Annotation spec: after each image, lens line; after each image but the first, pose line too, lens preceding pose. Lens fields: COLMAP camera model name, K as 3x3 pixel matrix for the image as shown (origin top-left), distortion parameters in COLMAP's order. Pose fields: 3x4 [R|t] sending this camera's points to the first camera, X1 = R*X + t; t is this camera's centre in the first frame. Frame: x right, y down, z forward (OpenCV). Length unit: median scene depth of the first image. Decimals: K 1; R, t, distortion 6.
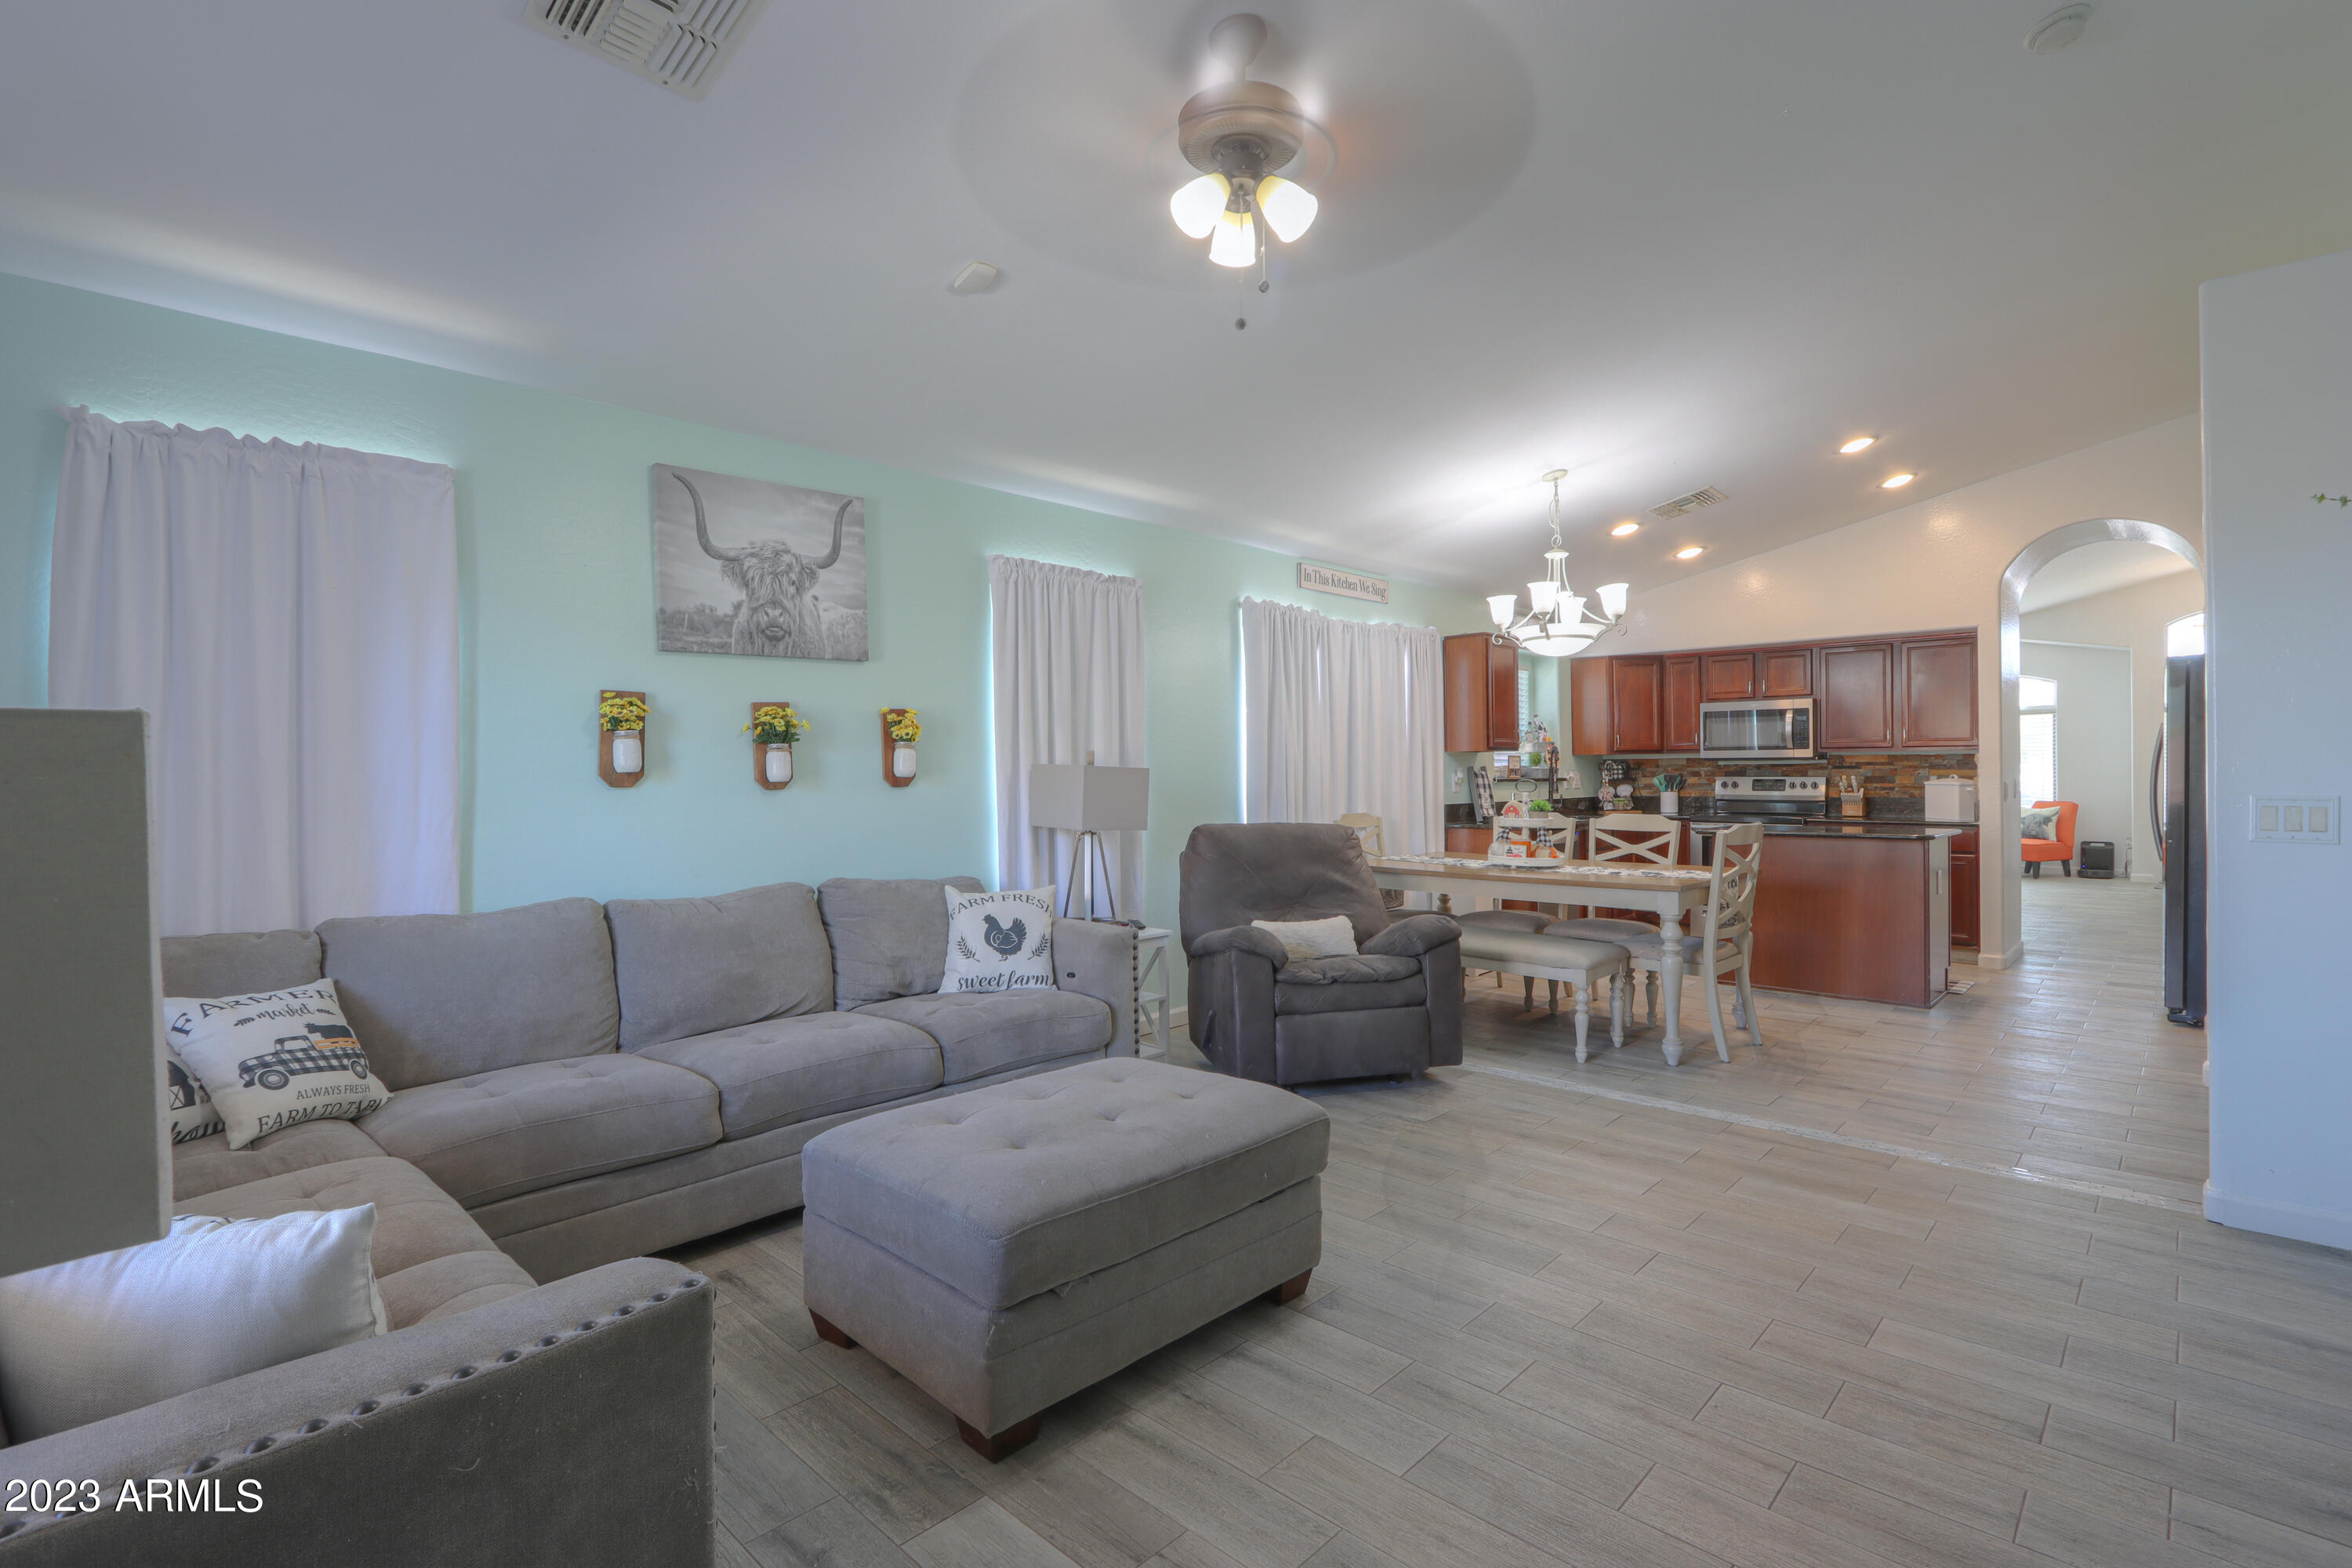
lens RADIAL K [[1125.2, 0, 1235.7], [0, 1125.2, 778.4], [0, 0, 1]] dist [-0.018340, 0.002355]
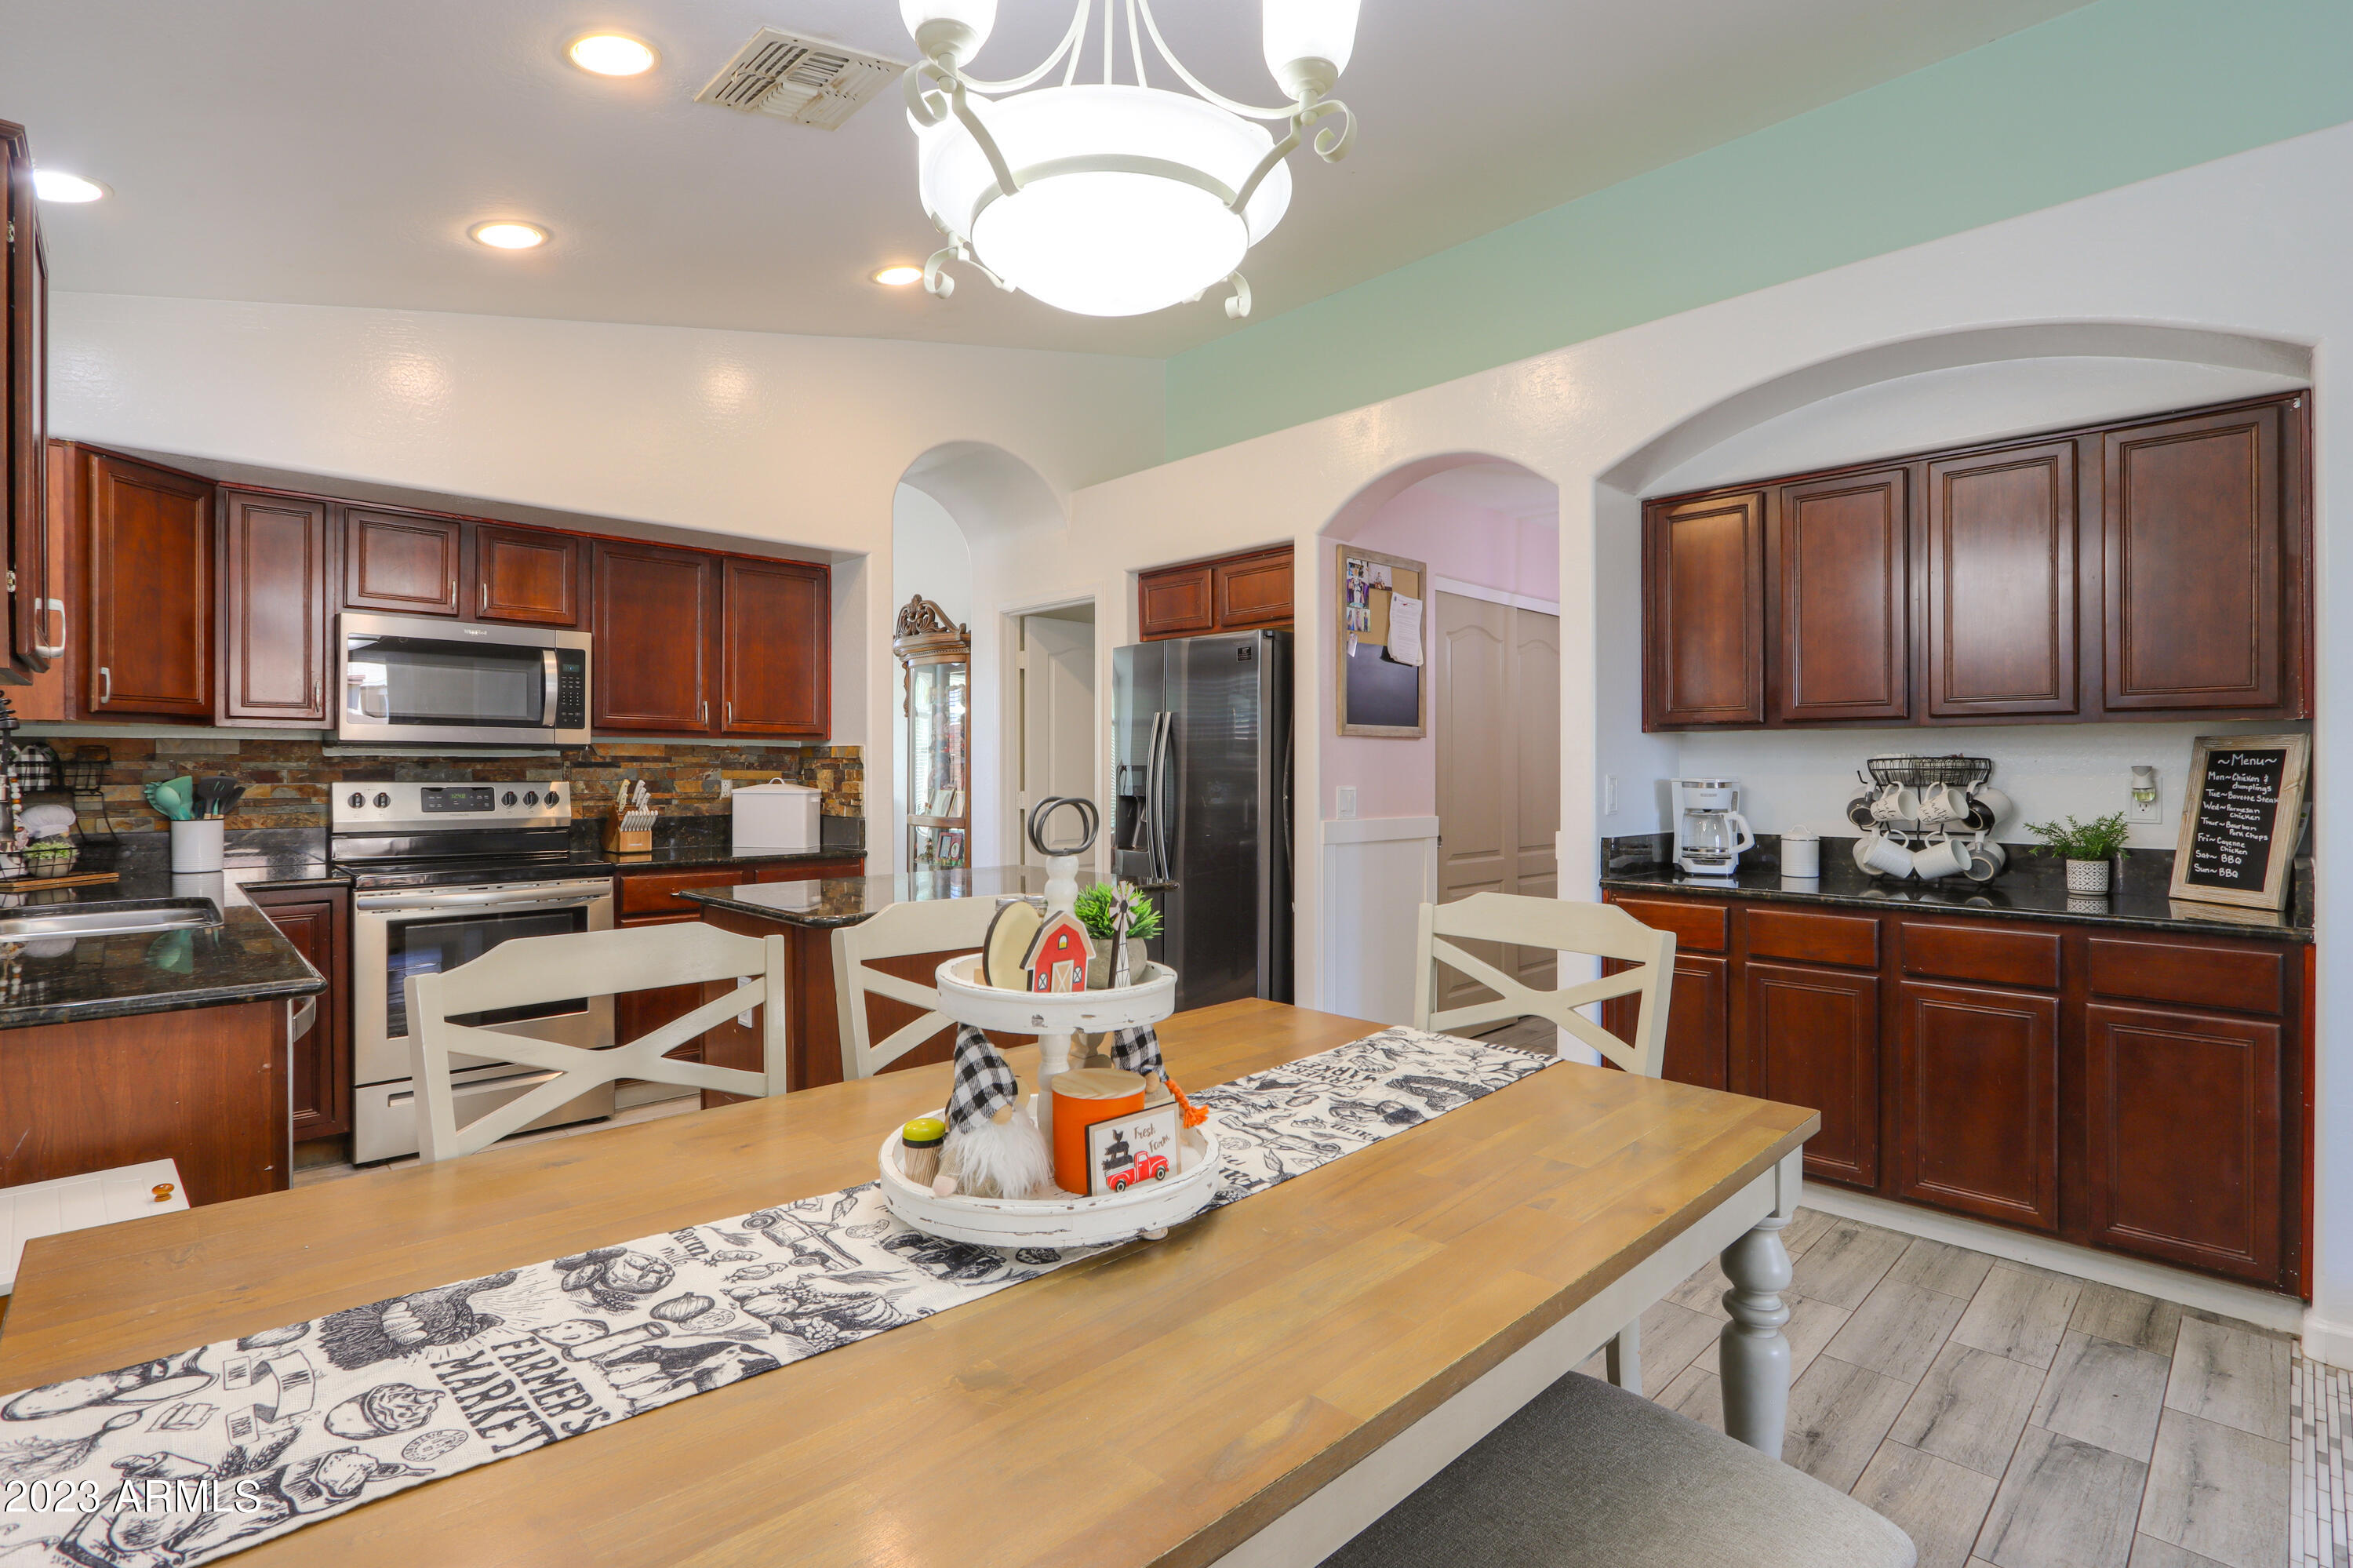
lens RADIAL K [[1125.7, 0, 1176.7], [0, 1125.7, 777.1], [0, 0, 1]] dist [-0.018340, 0.002355]
pose [[0.104748, 0.000511, 0.994499, 0.023434], [0.001018, 0.999999, -0.000621, -0.003224], [-0.994498, 0.001078, 0.104747, 0.652202]]
